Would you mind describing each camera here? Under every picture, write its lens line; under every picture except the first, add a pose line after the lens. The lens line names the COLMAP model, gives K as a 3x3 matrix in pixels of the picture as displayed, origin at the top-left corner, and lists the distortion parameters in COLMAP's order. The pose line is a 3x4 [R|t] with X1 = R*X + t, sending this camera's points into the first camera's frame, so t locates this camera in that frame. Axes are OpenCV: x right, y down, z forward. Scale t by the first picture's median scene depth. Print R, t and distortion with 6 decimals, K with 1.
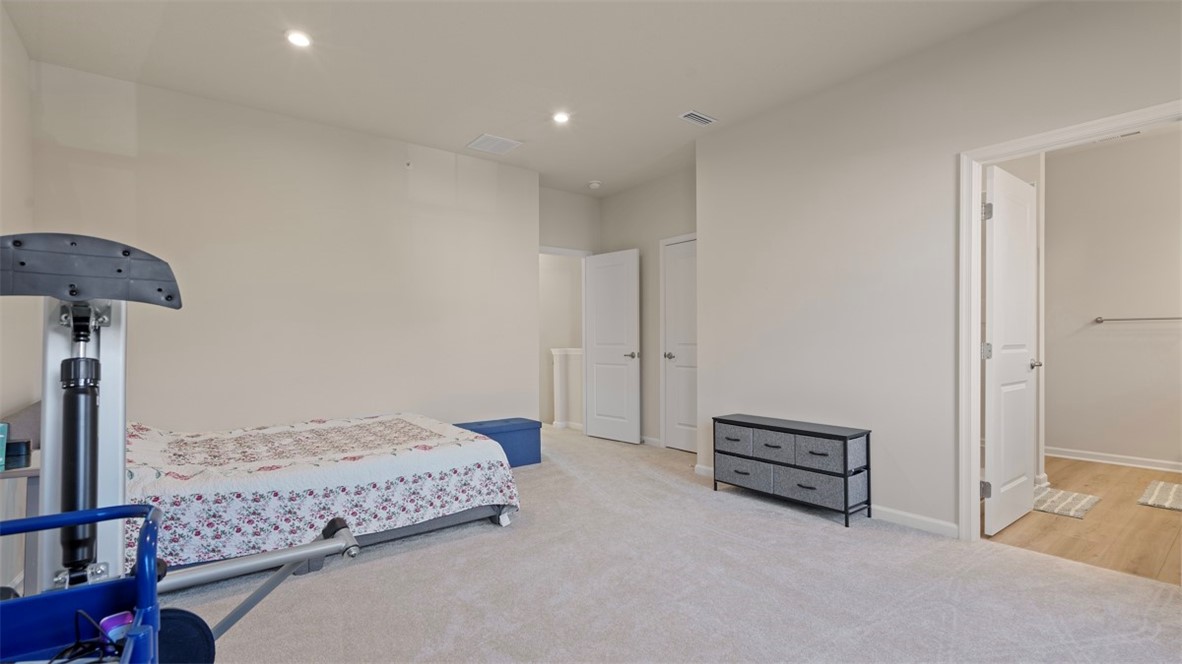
lens RADIAL K [[541.0, 0, 591.0], [0, 541.0, 332.0], [0, 0, 1]] dist [-0.000229, 0.000308]
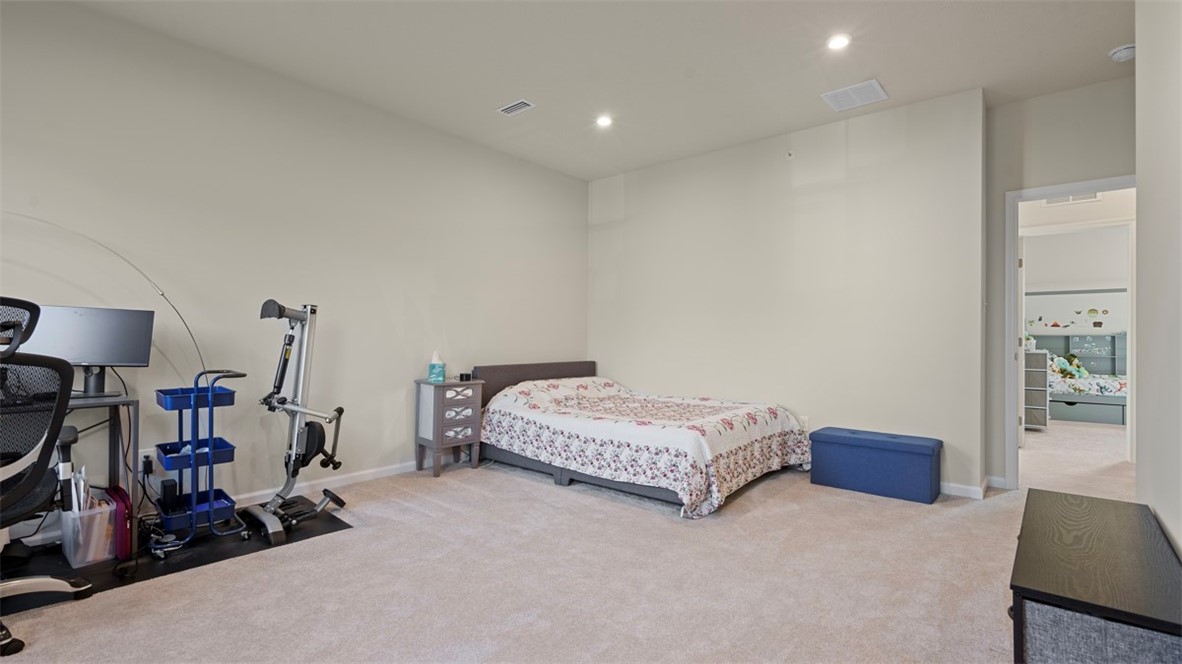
lens RADIAL K [[541.0, 0, 591.0], [0, 541.0, 332.0], [0, 0, 1]] dist [-0.000229, 0.000308]
pose [[0.220264, 0.010670, -0.975382, 0.851803], [0.006408, 0.999903, 0.012386, 0.000310], [0.975419, -0.008978, 0.220174, 0.669718]]
